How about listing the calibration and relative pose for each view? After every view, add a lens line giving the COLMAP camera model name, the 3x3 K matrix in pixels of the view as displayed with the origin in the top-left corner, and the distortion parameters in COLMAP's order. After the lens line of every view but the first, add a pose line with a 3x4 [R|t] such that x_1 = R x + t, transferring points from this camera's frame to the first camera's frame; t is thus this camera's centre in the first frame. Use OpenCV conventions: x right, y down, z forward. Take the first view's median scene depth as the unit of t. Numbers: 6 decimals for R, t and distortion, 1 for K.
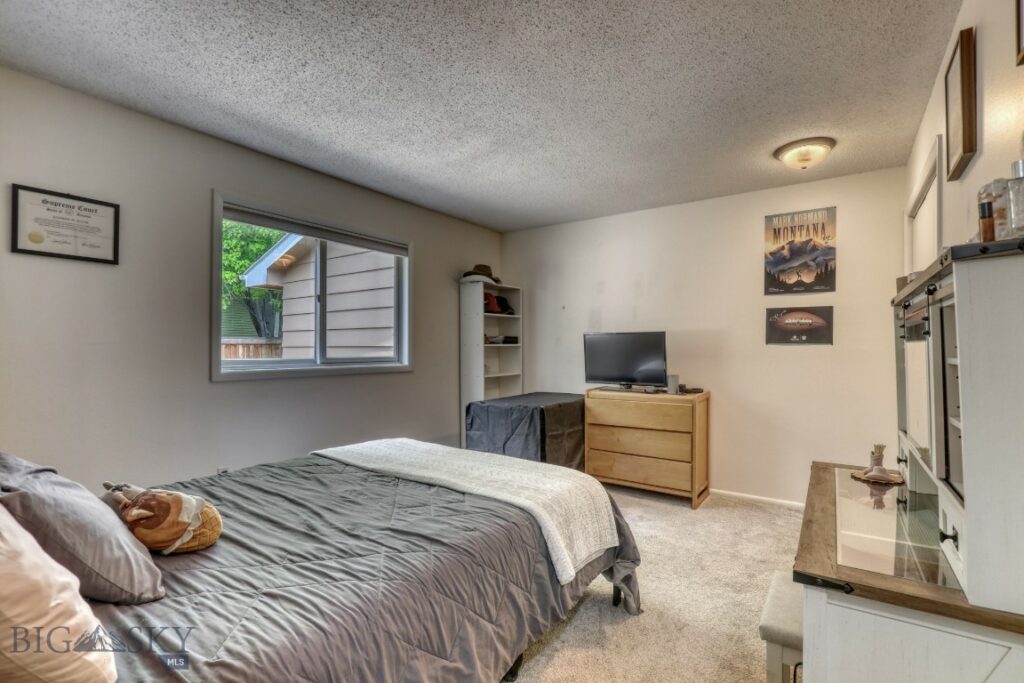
lens RADIAL K [[470.7, 0, 512.0], [0, 470.7, 341.5], [0, 0, 1]] dist [-0.018909, 0.000049]
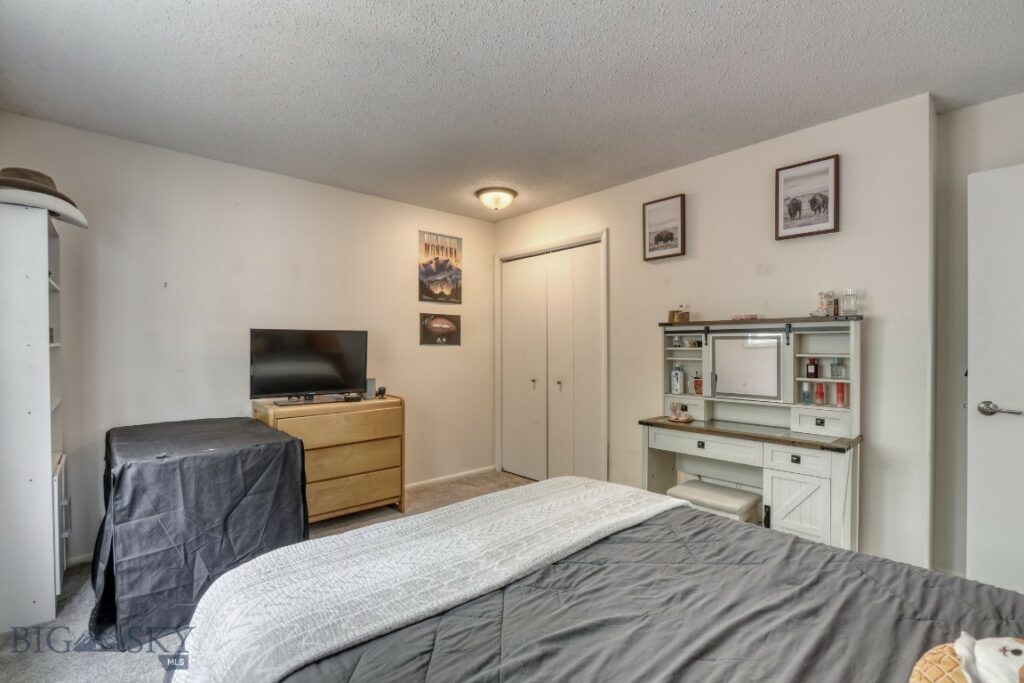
lens RADIAL K [[470.7, 0, 512.0], [0, 470.7, 341.5], [0, 0, 1]] dist [-0.018909, 0.000049]
pose [[0.205204, 0.011993, 0.978646, -0.522412], [-0.013438, 0.999865, -0.009435, 0.005070], [-0.978627, -0.011215, 0.205338, 0.569847]]
